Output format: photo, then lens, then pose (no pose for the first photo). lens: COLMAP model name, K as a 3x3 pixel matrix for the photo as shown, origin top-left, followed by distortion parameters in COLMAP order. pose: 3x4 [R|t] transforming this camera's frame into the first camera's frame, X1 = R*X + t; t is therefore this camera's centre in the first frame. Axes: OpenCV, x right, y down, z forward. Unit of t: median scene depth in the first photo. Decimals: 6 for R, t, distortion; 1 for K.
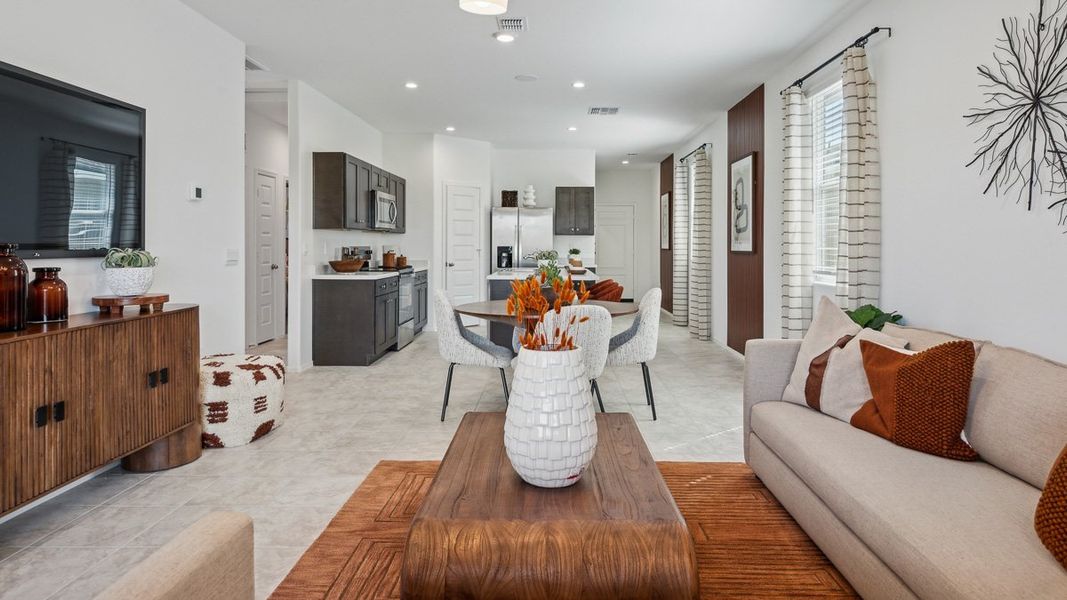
lens RADIAL K [[606.1, 0, 545.9], [0, 606.1, 252.7], [0, 0, 1]] dist [-0.007360, 0.001629]
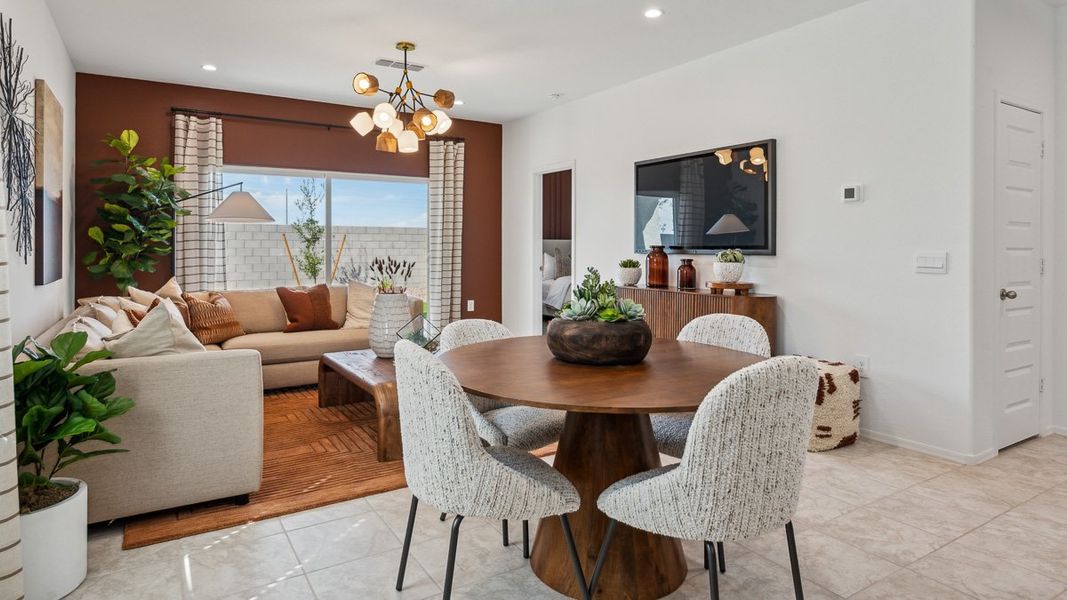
lens RADIAL K [[609.1, 0, 544.0], [0, 609.1, 239.3], [0, 0, 1]] dist [-0.001068, -0.000361]
pose [[-0.835291, -0.012082, -0.549675, 0.224816], [-0.013168, 0.999911, -0.001968, -0.010076], [0.549650, 0.005594, -0.835376, 0.928924]]
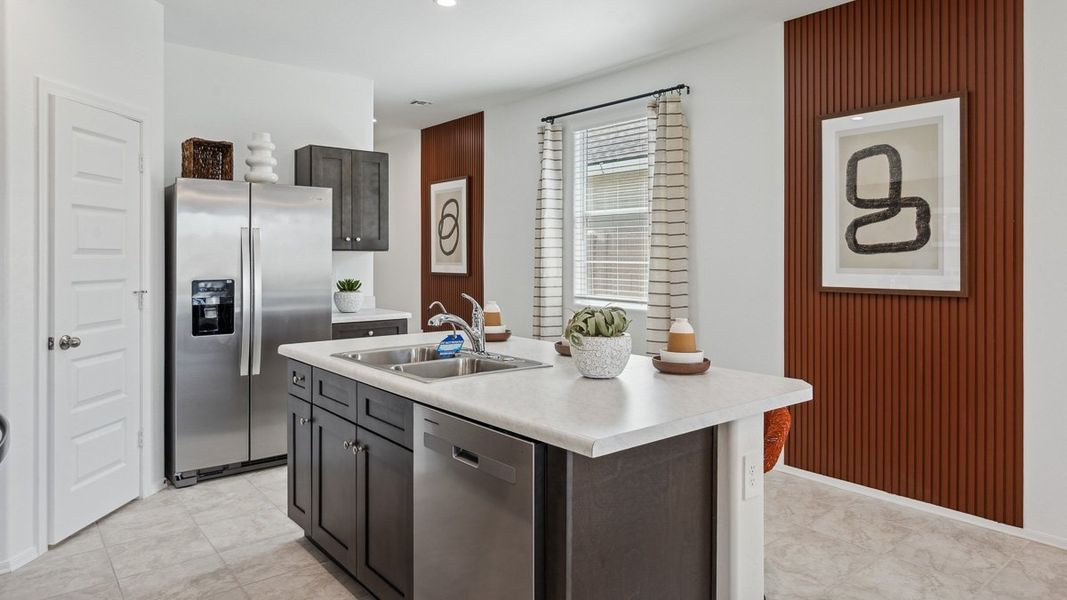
lens RADIAL K [[655.4, 0, 537.3], [0, 655.4, 261.0], [0, 0, 1]] dist [0.000597, 0.001156]
pose [[0.764914, -0.006407, 0.644101, -0.245362], [0.009175, 0.999957, -0.000949, -0.027382], [-0.644067, 0.006635, 0.764940, 0.737296]]
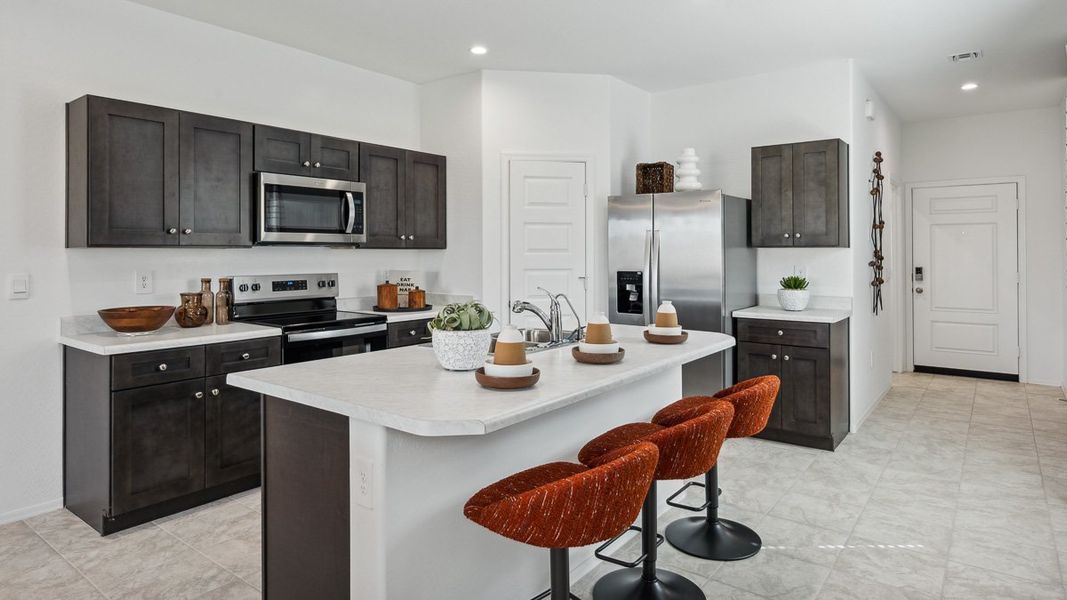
lens RADIAL K [[606.3, 0, 536.9], [0, 606.3, 249.3], [0, 0, 1]] dist [-0.000269, -0.001447]
pose [[0.803508, -0.008982, -0.595226, 0.237345], [-0.002554, 0.999825, -0.018535, -0.026209], [0.595288, 0.016413, 0.803345, 0.735218]]
